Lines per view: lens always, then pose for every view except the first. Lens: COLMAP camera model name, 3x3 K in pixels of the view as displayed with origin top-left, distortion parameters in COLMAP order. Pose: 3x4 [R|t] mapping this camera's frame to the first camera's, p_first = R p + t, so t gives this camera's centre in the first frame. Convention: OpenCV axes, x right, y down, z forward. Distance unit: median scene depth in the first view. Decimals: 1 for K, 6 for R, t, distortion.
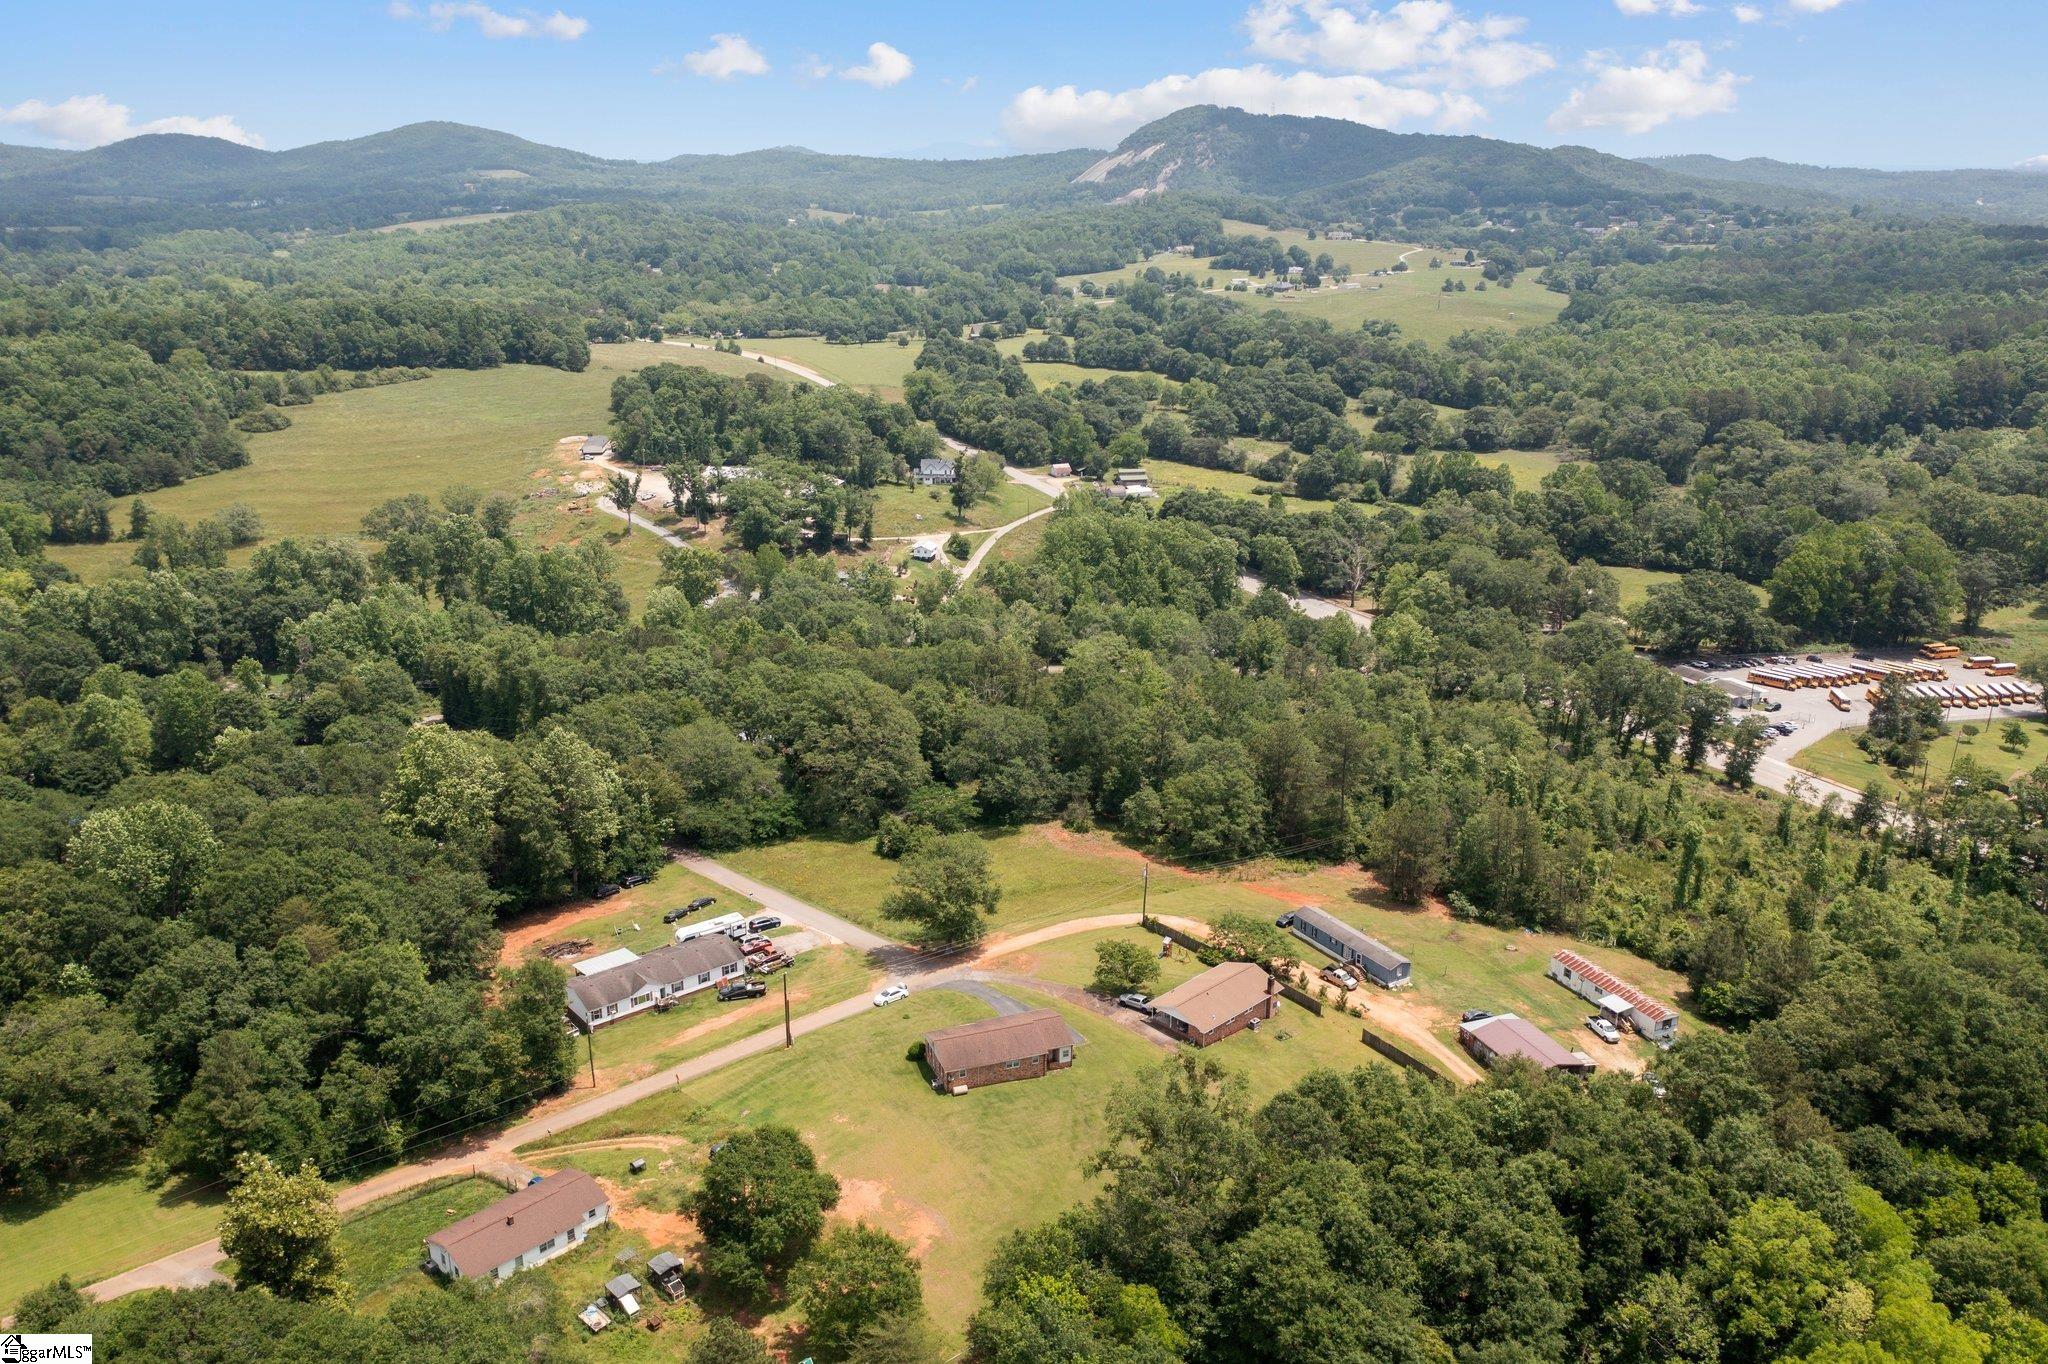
lens RADIAL K [[1614.0, 0, 1020.0], [0, 1614.0, 677.8], [0, 0, 1]] dist [-0.012966, 0.009046]
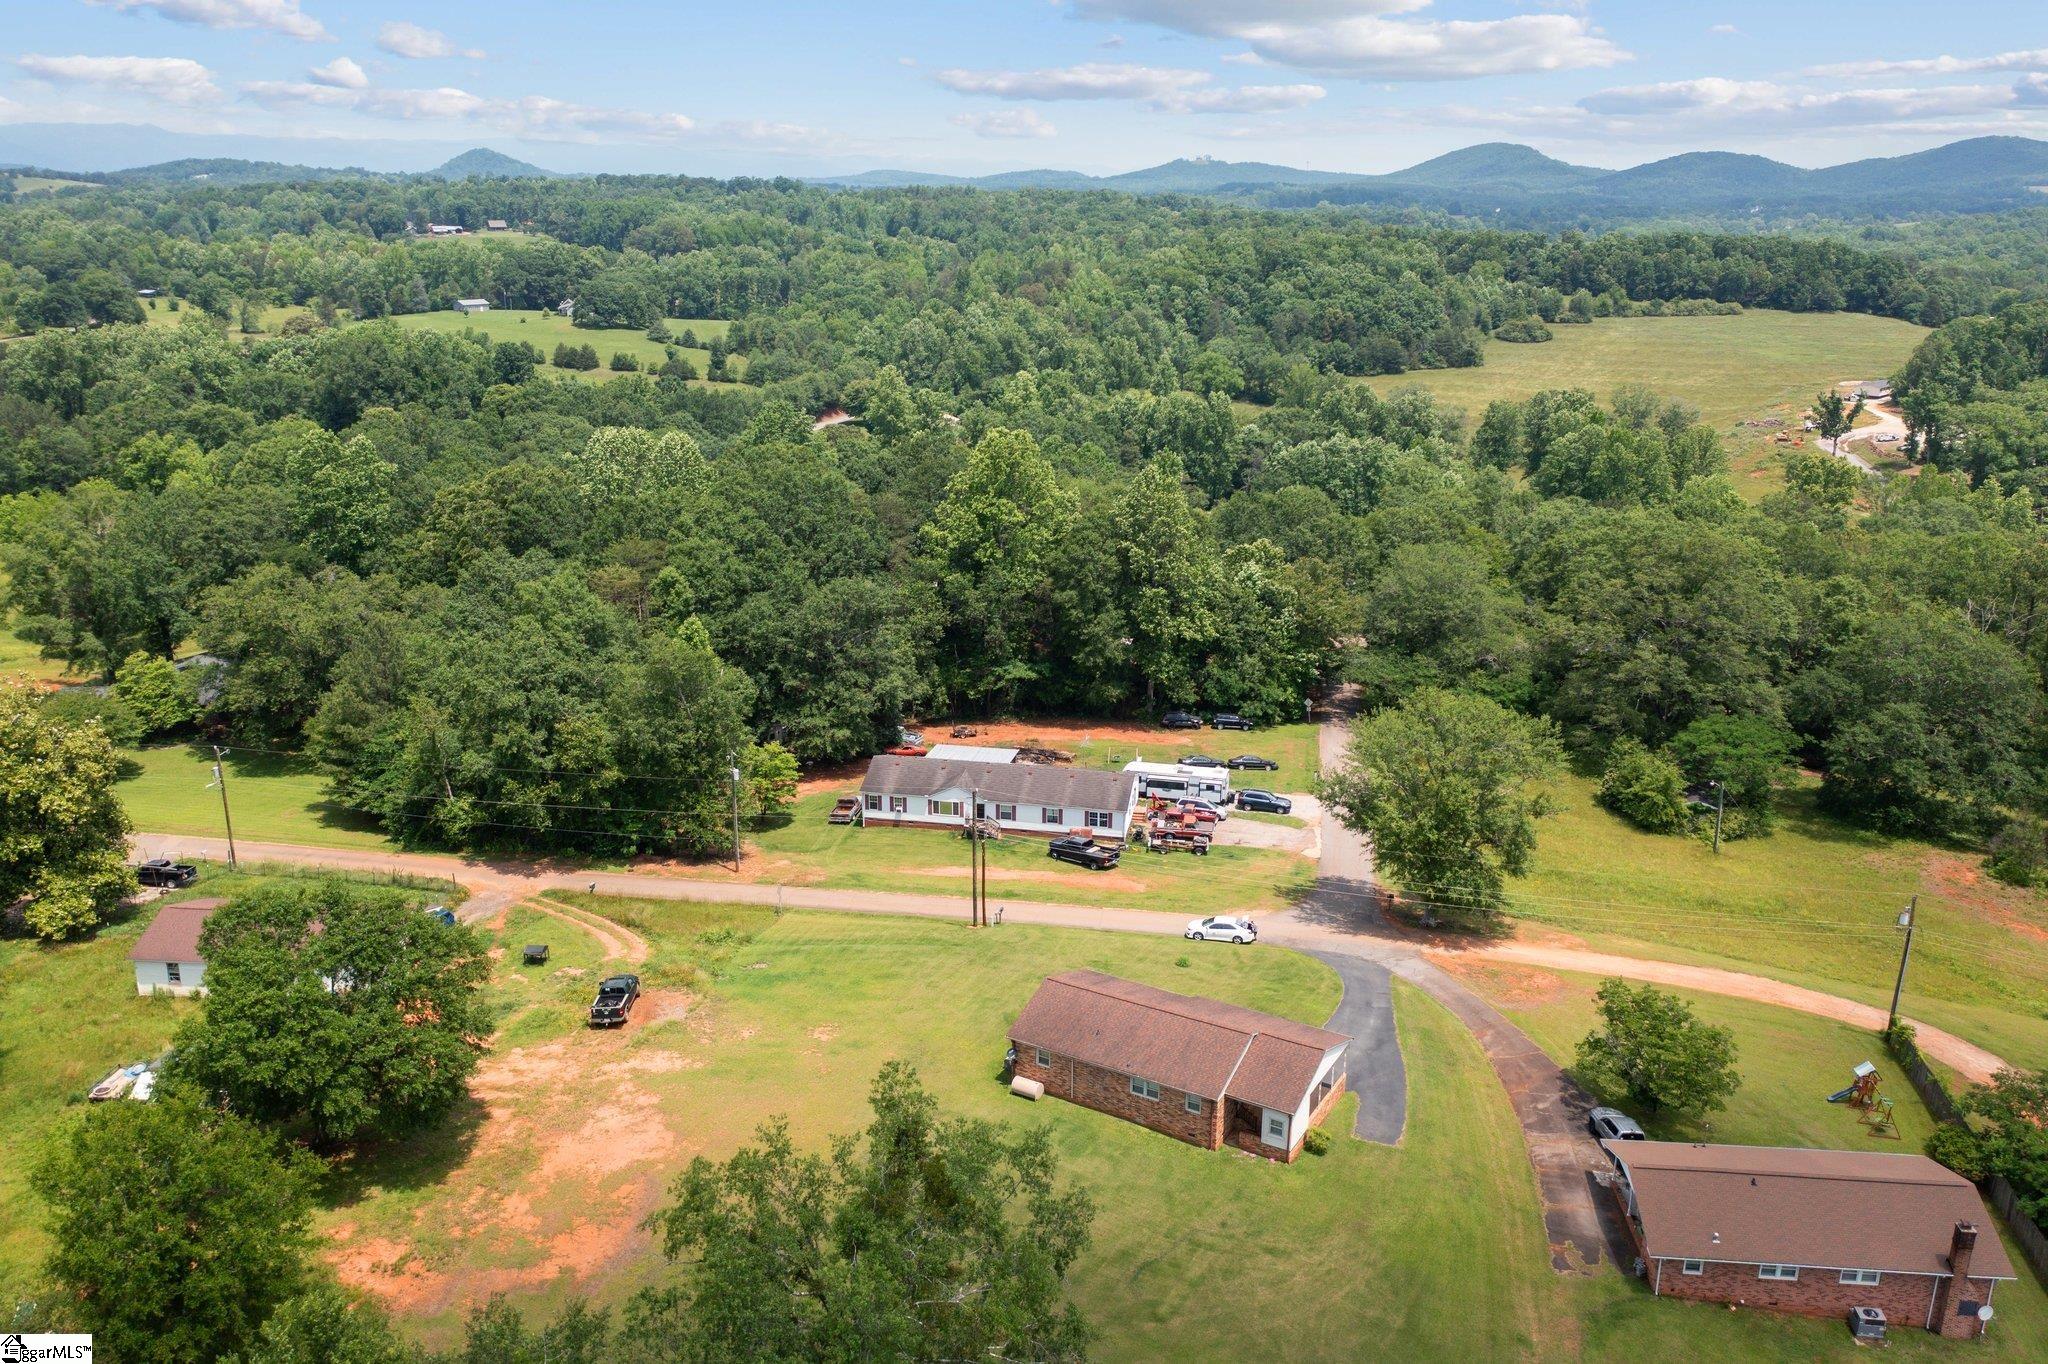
lens RADIAL K [[1614.0, 0, 1021.2], [0, 1614.0, 672.4], [0, 0, 1]] dist [-0.012966, 0.009046]
pose [[0.644221, 0.223415, -0.731481, 0.207703], [-0.241343, 0.966904, 0.082768, 0.072980], [0.725764, 0.123217, 0.676819, 0.489126]]
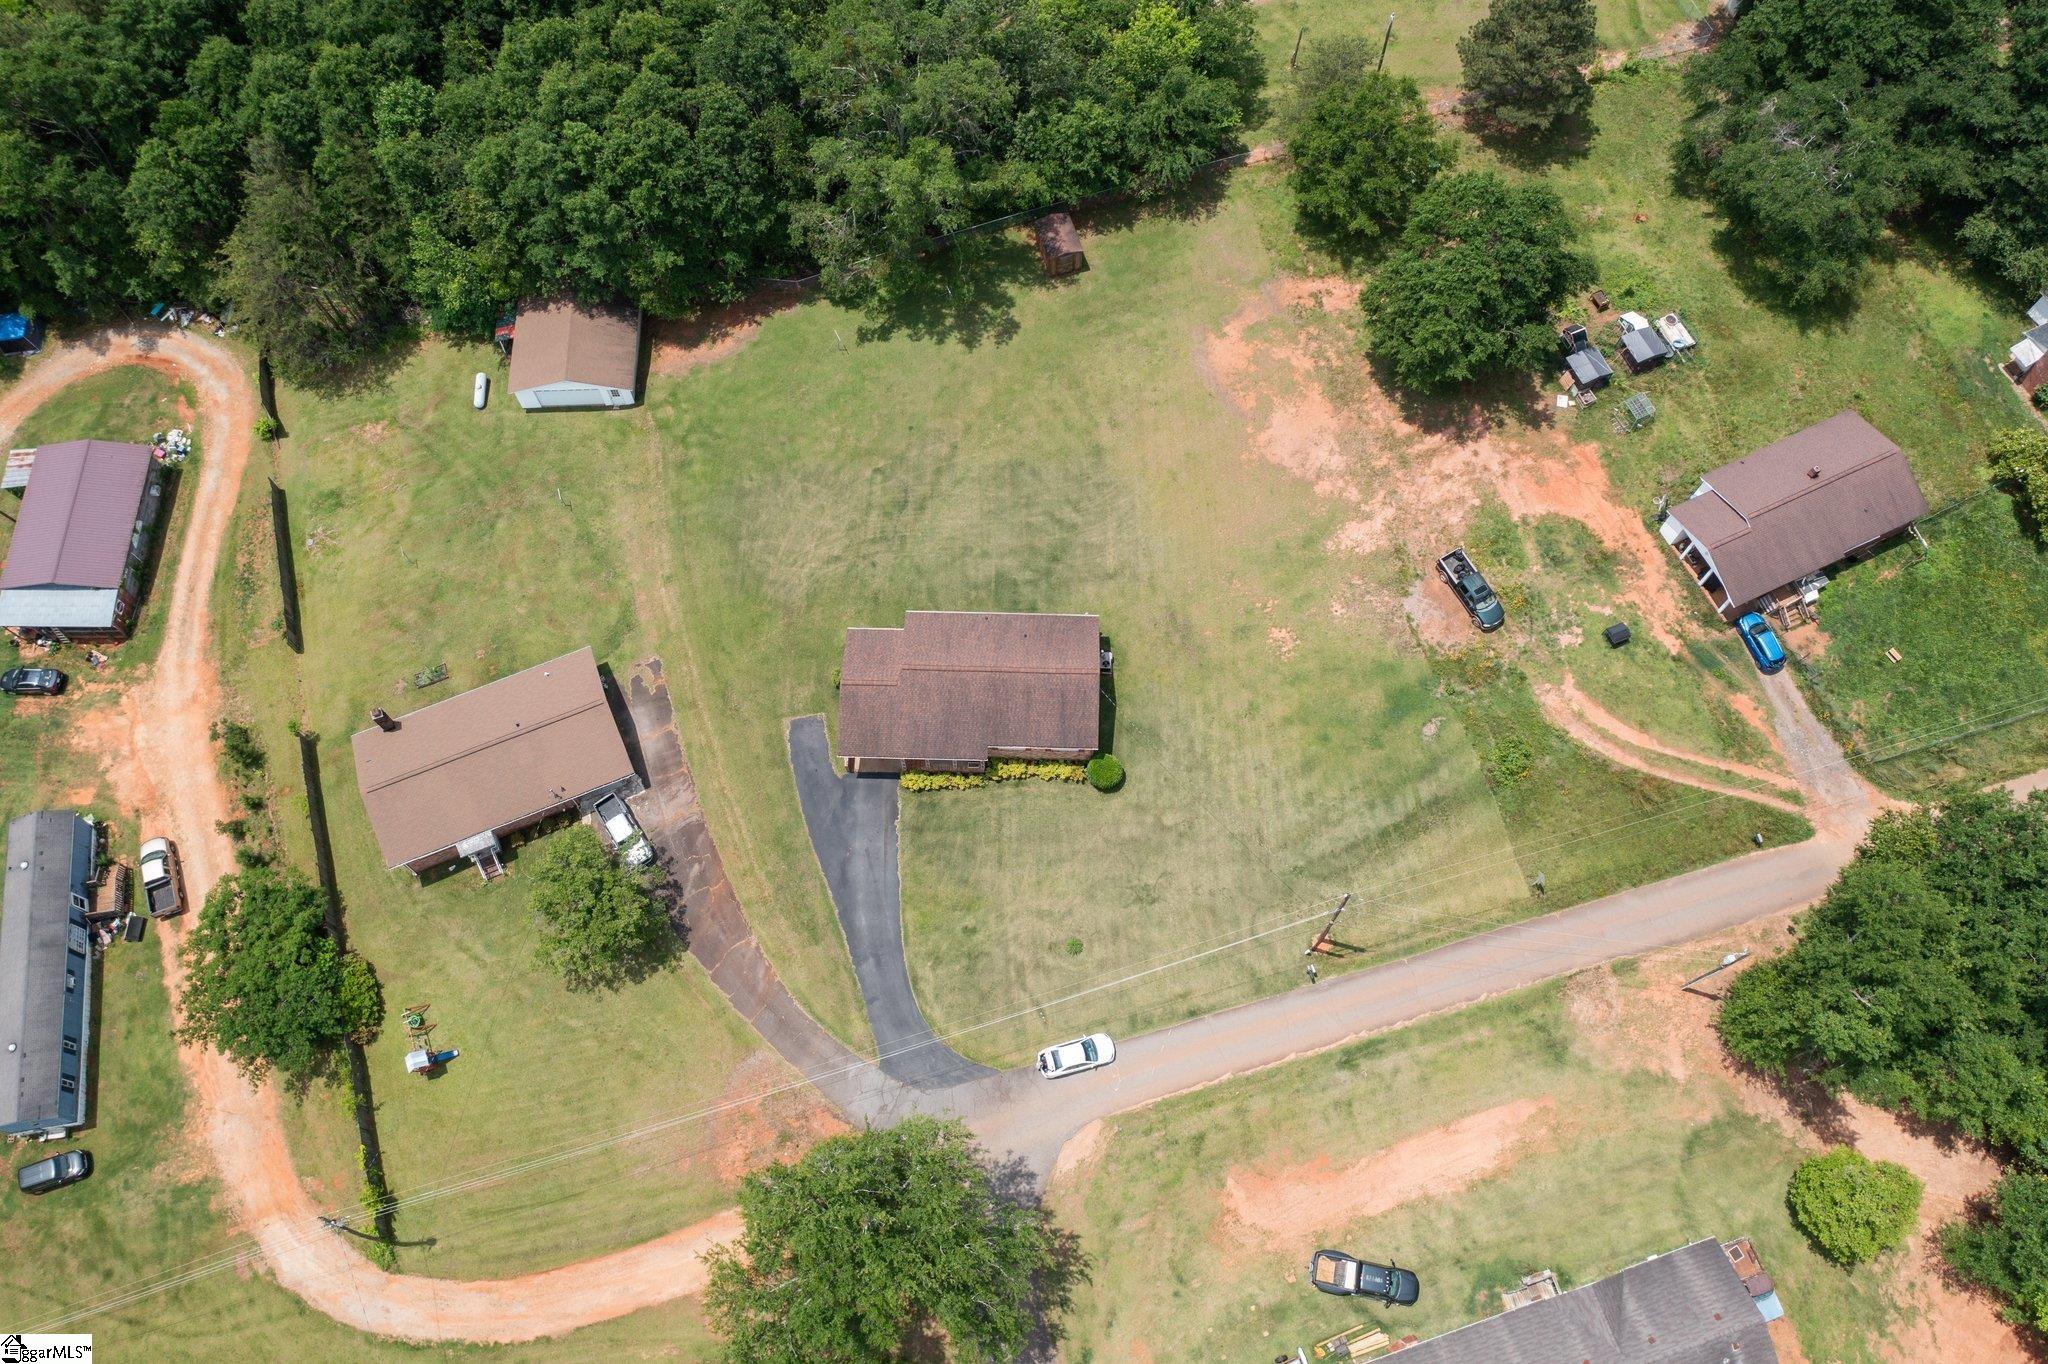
lens RADIAL K [[1614.0, 0, 1026.5], [0, 1614.0, 679.7], [0, 0, 1]] dist [-0.012966, 0.009046]
pose [[-0.933435, -0.329751, 0.141289, -0.081136], [0.113250, 0.102849, 0.988229, -0.234179], [-0.340401, 0.938449, -0.058658, 0.780789]]
